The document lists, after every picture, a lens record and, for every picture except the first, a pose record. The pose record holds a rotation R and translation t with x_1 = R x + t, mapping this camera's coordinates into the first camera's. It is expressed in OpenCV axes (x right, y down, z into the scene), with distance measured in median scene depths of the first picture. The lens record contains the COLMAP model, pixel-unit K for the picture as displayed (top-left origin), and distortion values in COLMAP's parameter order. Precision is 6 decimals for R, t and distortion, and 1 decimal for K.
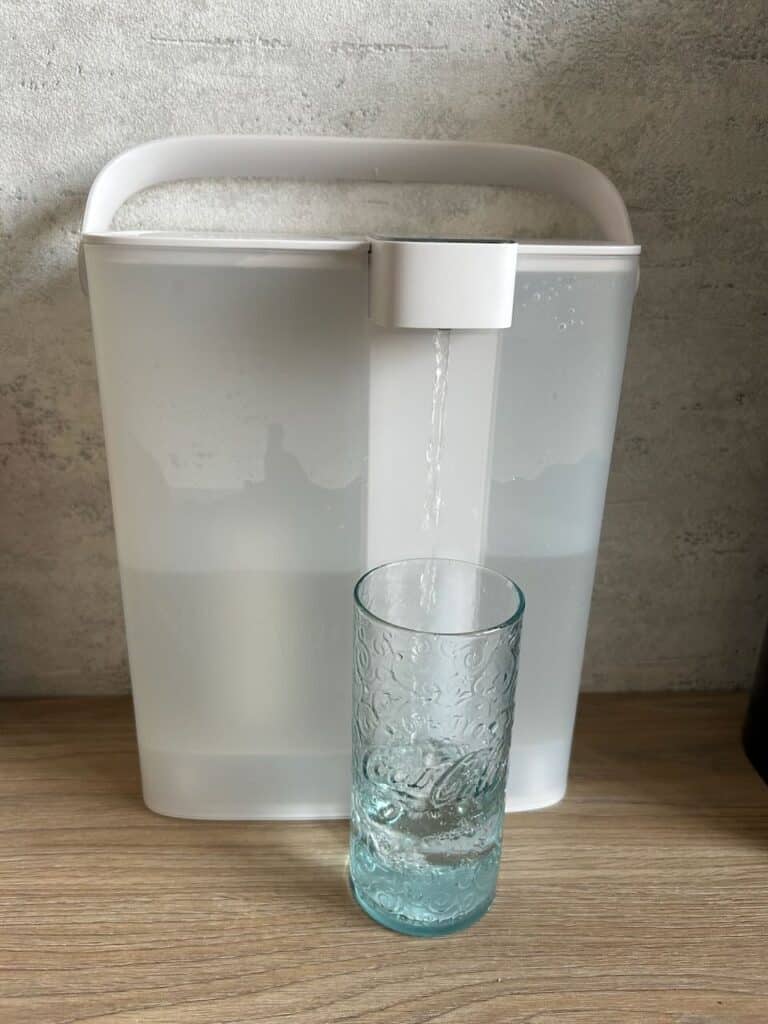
lens RADIAL K [[830.1, 0, 391.9], [0, 830.1, 502.0], [0, 0, 1]] dist [-0.003782, -0.024618]
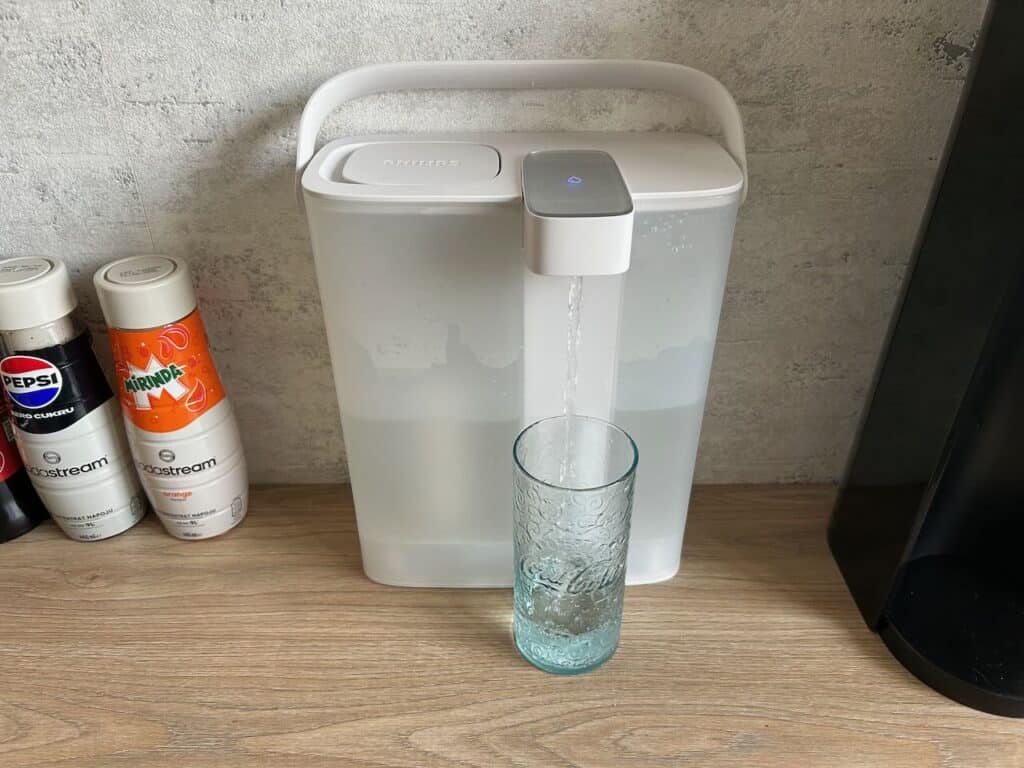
lens RADIAL K [[830.1, 0, 519.2], [0, 830.1, 406.9], [0, 0, 1]] dist [-0.003782, -0.024618]
pose [[0.997935, 0.008266, -0.063692, 0.040856], [0.006730, 0.972764, 0.231699, -0.224337], [0.063873, -0.231649, 0.970700, -0.254129]]
